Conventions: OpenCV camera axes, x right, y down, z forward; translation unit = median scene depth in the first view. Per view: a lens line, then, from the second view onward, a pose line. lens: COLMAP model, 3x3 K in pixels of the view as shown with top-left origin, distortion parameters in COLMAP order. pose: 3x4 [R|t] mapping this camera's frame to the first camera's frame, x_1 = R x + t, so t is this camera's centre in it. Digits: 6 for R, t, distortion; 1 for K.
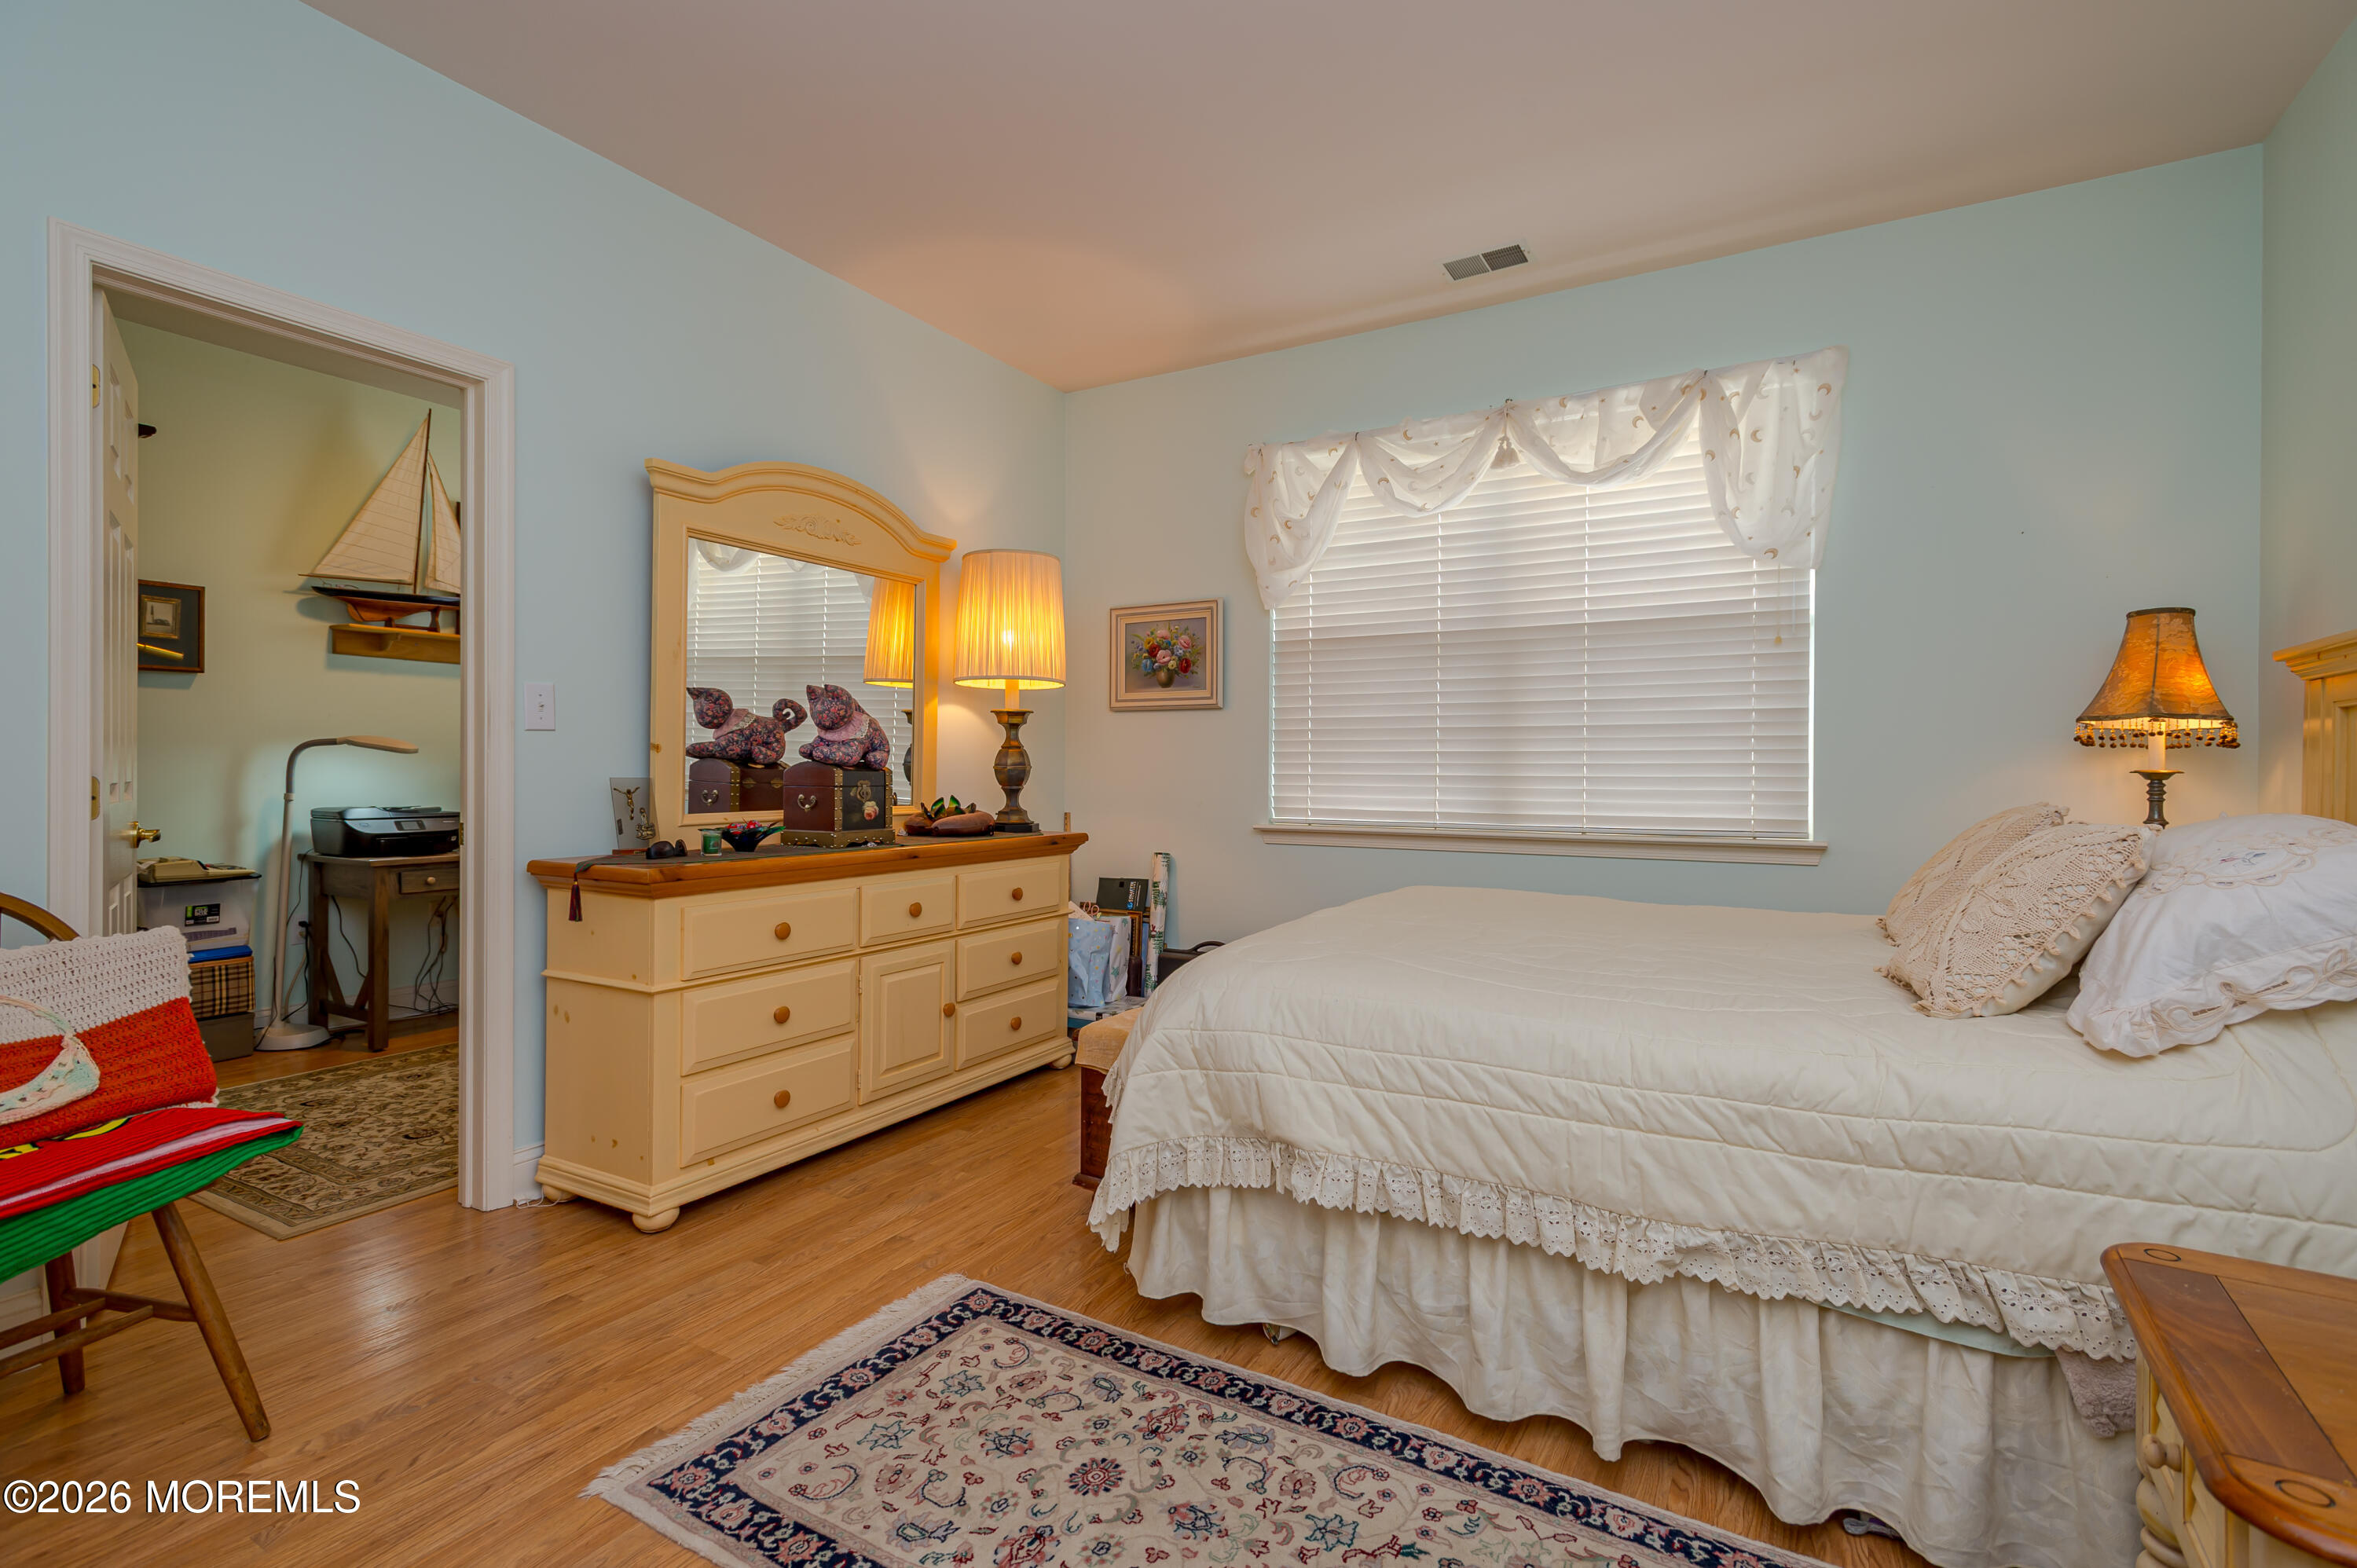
lens RADIAL K [[1094.2, 0, 1174.5], [0, 1094.2, 777.3], [0, 0, 1]] dist [0.021189, -0.007962]
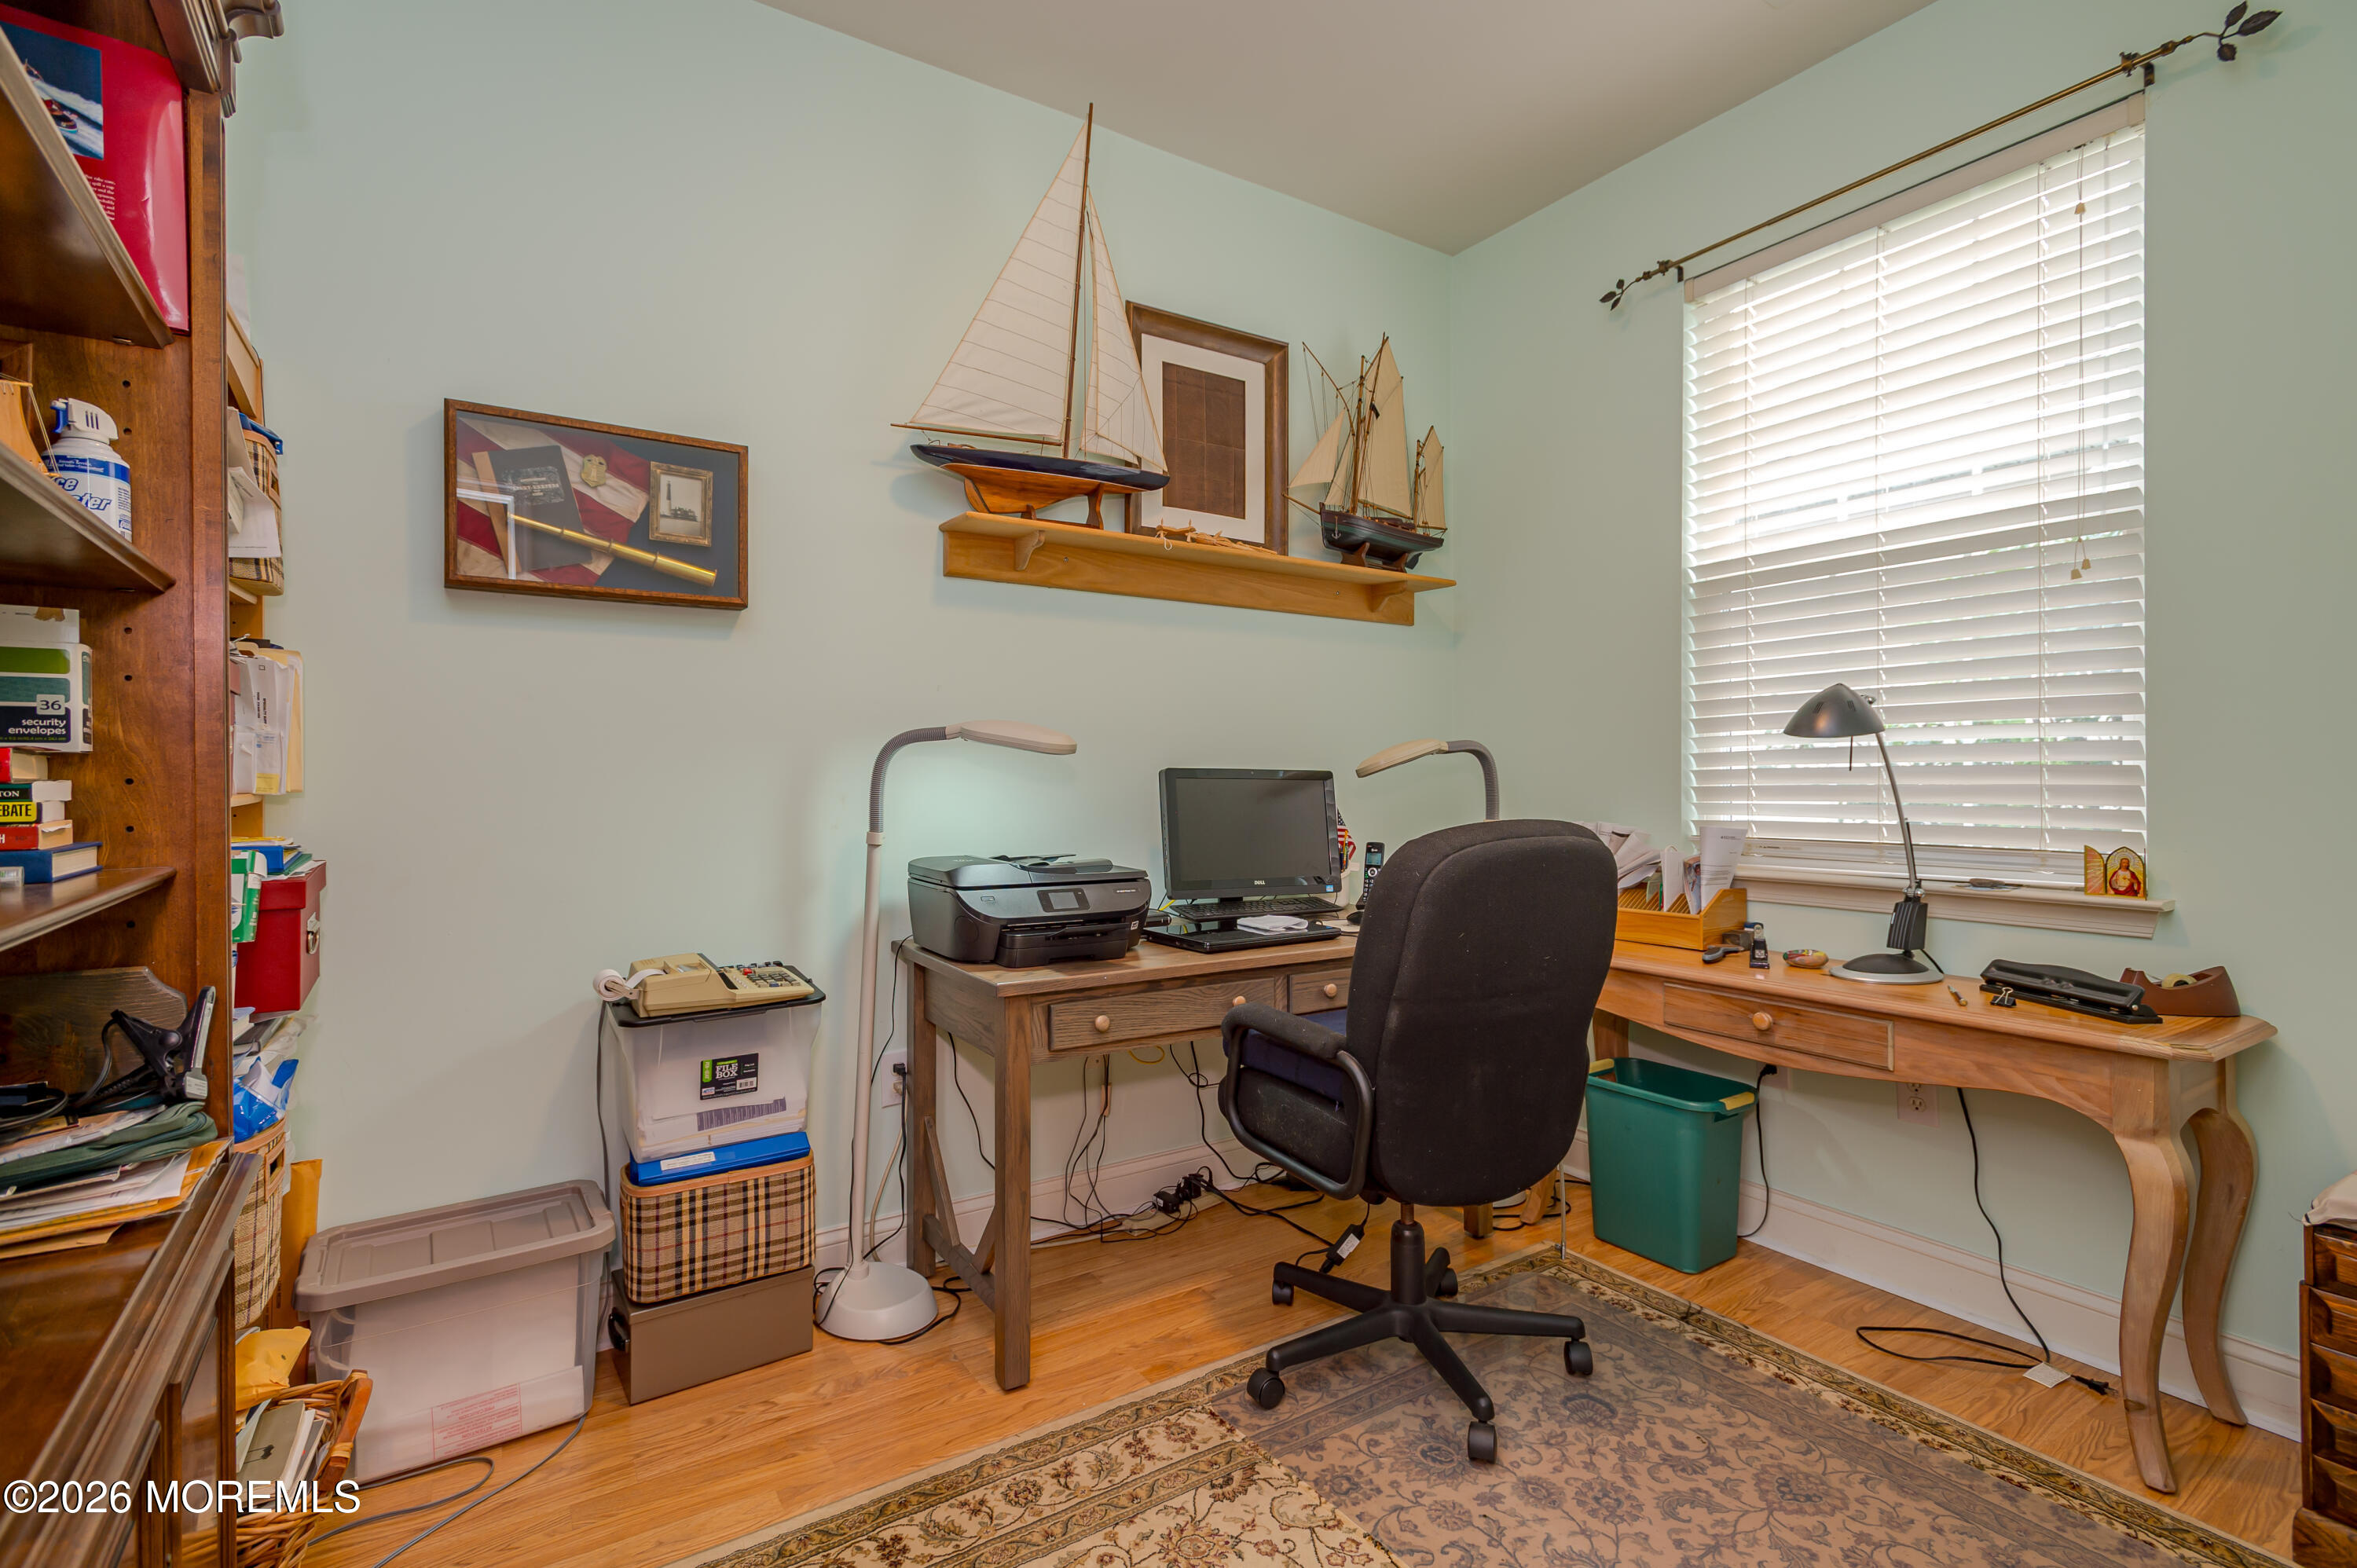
lens RADIAL K [[1094.2, 0, 1174.5], [0, 1094.2, 777.3], [0, 0, 1]] dist [0.021189, -0.007962]
pose [[0.890270, -0.007263, -0.455376, -0.432726], [0.002233, 0.999930, -0.011584, -0.005451], [0.455428, 0.009296, 0.890224, 0.596400]]
